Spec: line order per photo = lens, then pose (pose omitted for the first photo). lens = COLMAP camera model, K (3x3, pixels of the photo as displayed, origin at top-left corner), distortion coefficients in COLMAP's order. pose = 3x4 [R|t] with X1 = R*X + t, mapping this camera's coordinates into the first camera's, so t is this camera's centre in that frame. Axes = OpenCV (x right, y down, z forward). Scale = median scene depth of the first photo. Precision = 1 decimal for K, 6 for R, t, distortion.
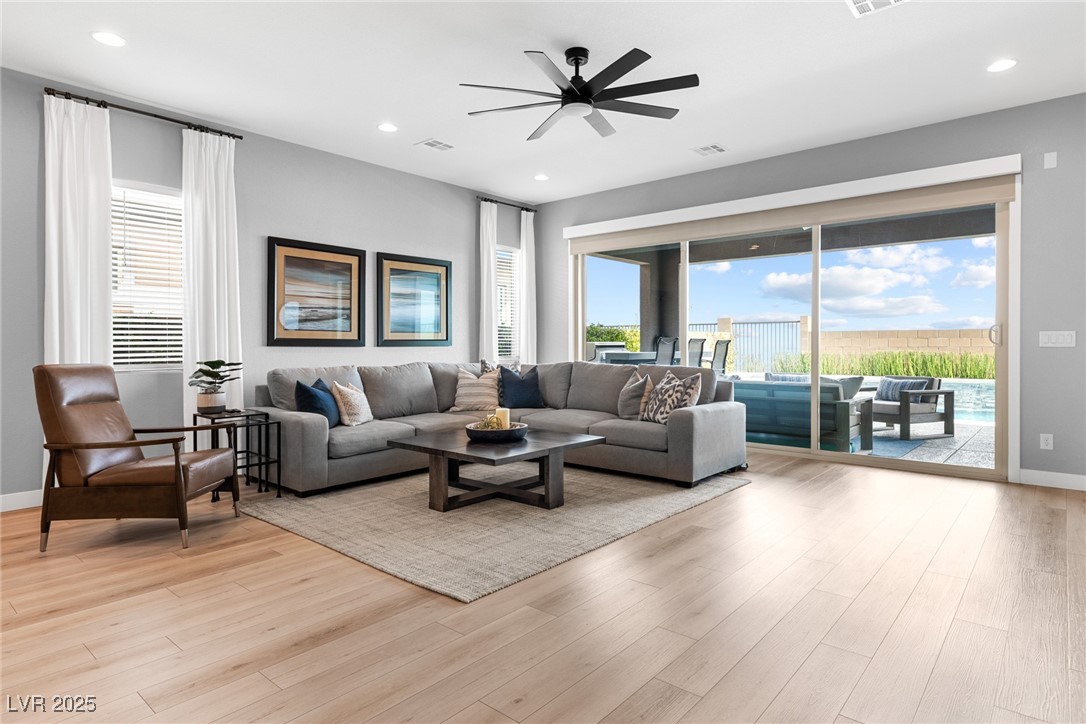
lens RADIAL K [[604.9, 0, 546.7], [0, 604.9, 339.9], [0, 0, 1]] dist [0.008128, -0.000074]
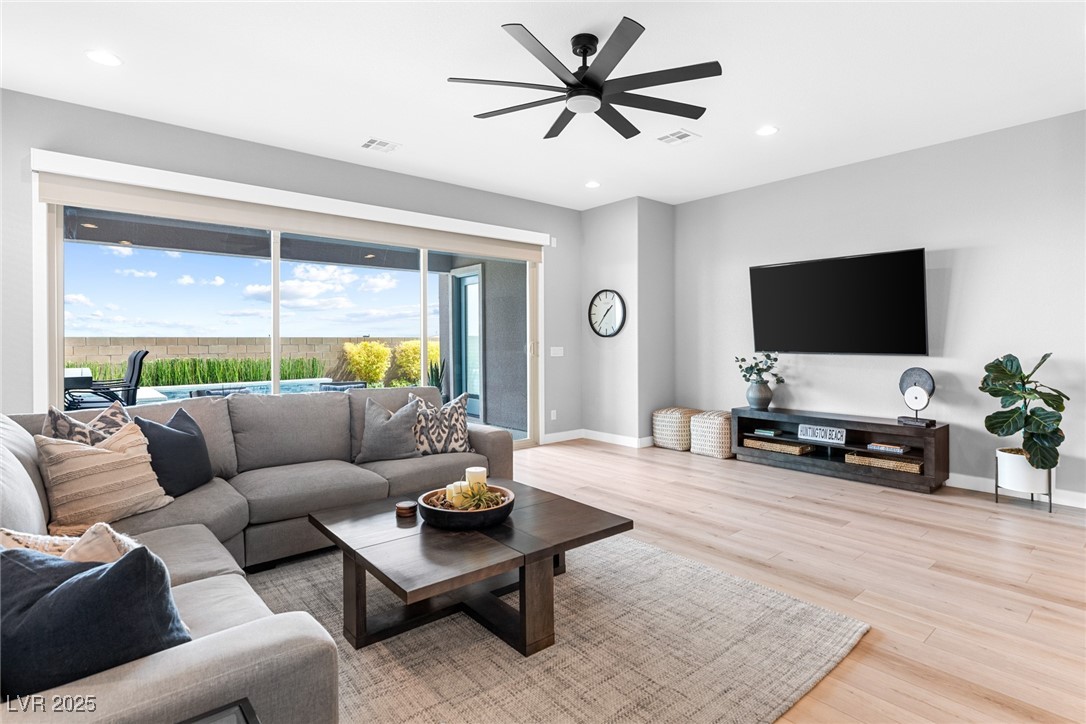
lens RADIAL K [[551.2, 0, 558.5], [0, 551.2, 339.0], [0, 0, 1]] dist [0.001790, -0.001458]
pose [[0.136511, 0.006415, 0.990618, -0.597744], [-0.002137, 0.999979, -0.006181, -0.024550], [-0.990636, -0.001273, 0.136522, 0.736389]]
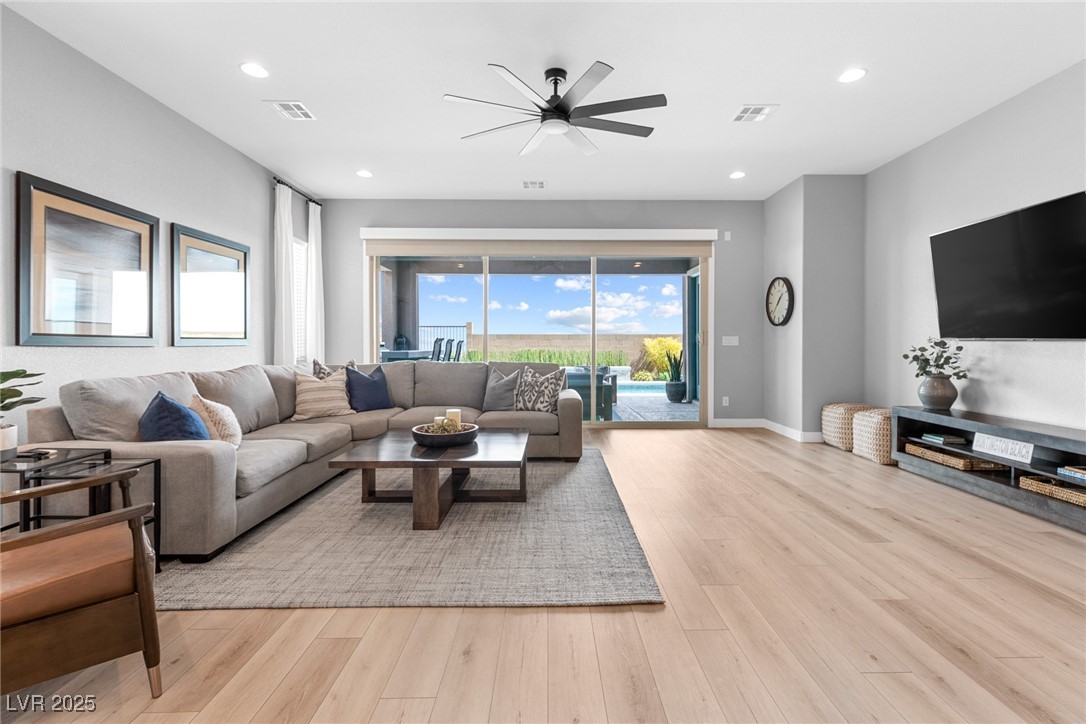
lens RADIAL K [[492.6, 0, 552.8], [0, 492.6, 342.8], [0, 0, 1]] dist [0.004019, 0.001388]
pose [[0.748127, 0.002536, 0.663550, -0.425896], [-0.005450, 0.999982, 0.002322, 0.003102], [-0.663533, -0.005353, 0.748128, 0.272309]]
